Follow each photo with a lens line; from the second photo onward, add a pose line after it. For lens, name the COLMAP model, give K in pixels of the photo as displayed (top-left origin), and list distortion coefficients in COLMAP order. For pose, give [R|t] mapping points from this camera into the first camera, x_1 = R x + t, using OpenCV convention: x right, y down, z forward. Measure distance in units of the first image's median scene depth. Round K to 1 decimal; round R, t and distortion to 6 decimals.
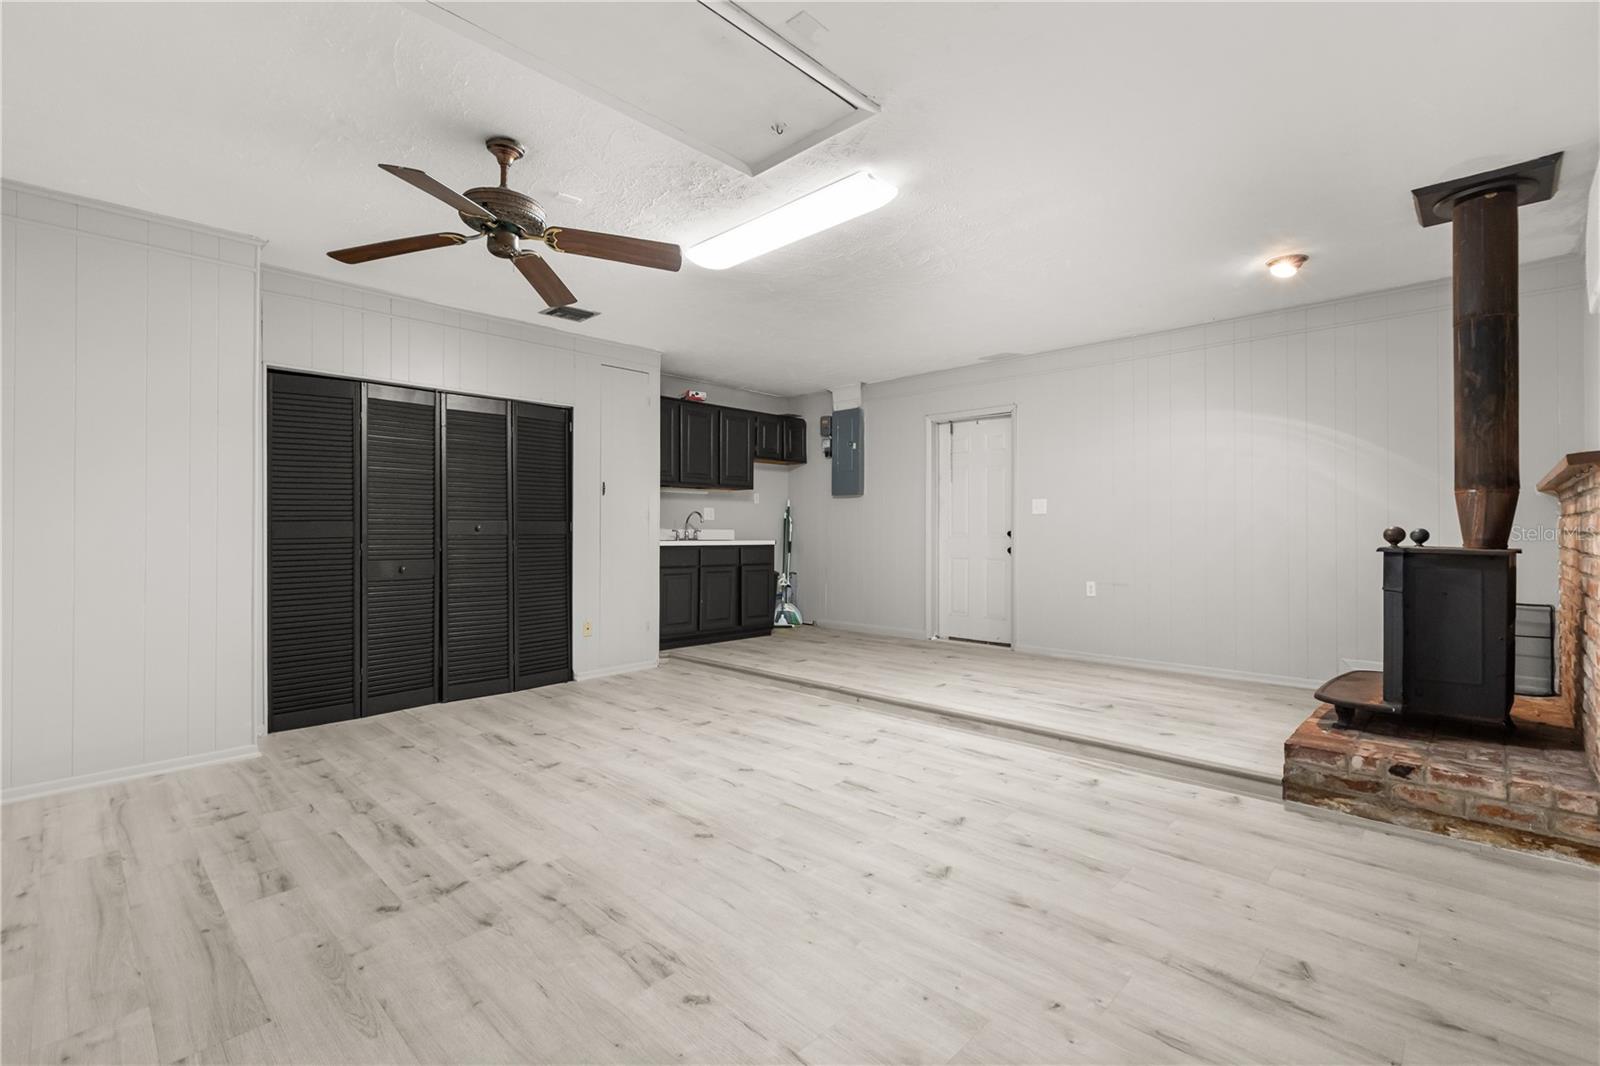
lens RADIAL K [[714.7, 0, 799.3], [0, 714.7, 532.3], [0, 0, 1]] dist [-0.004845, -0.000522]
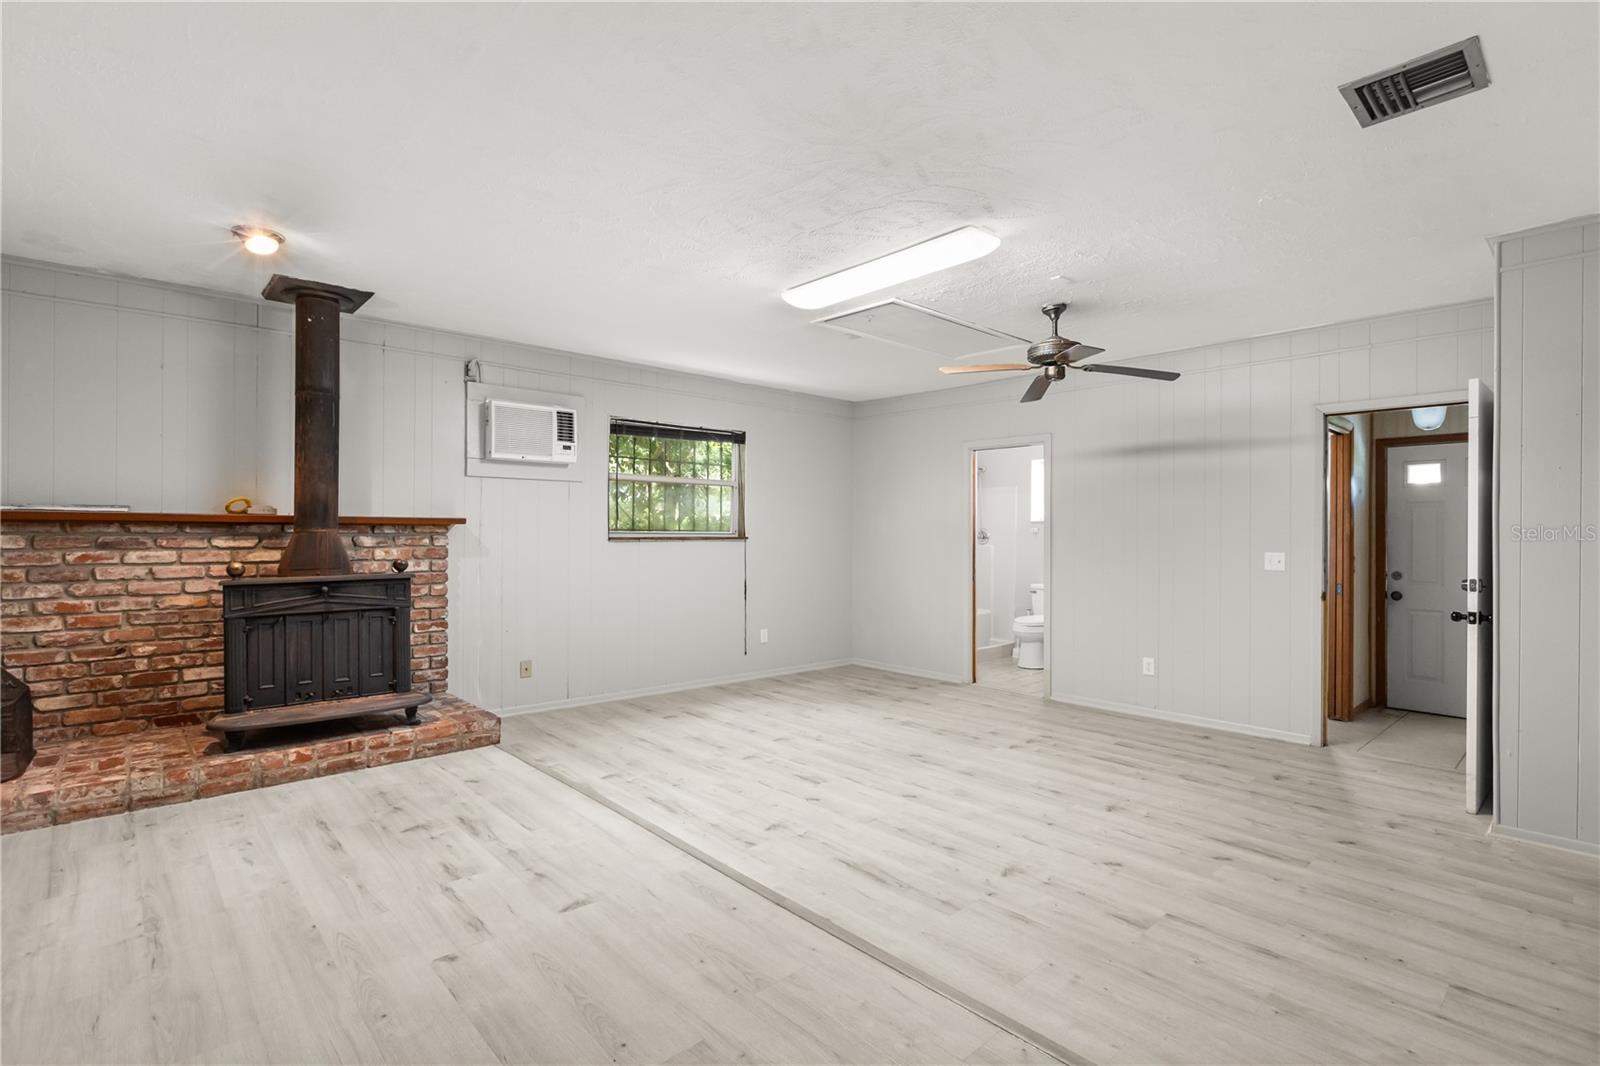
lens RADIAL K [[756.6, 0, 798.6], [0, 756.6, 533.5], [0, 0, 1]] dist [0.000268, 0.000114]
pose [[-0.998554, -0.004670, 0.053560, 0.031449], [-0.004370, 0.999974, 0.005731, -0.061636], [-0.053586, 0.005489, -0.998548, 2.199785]]
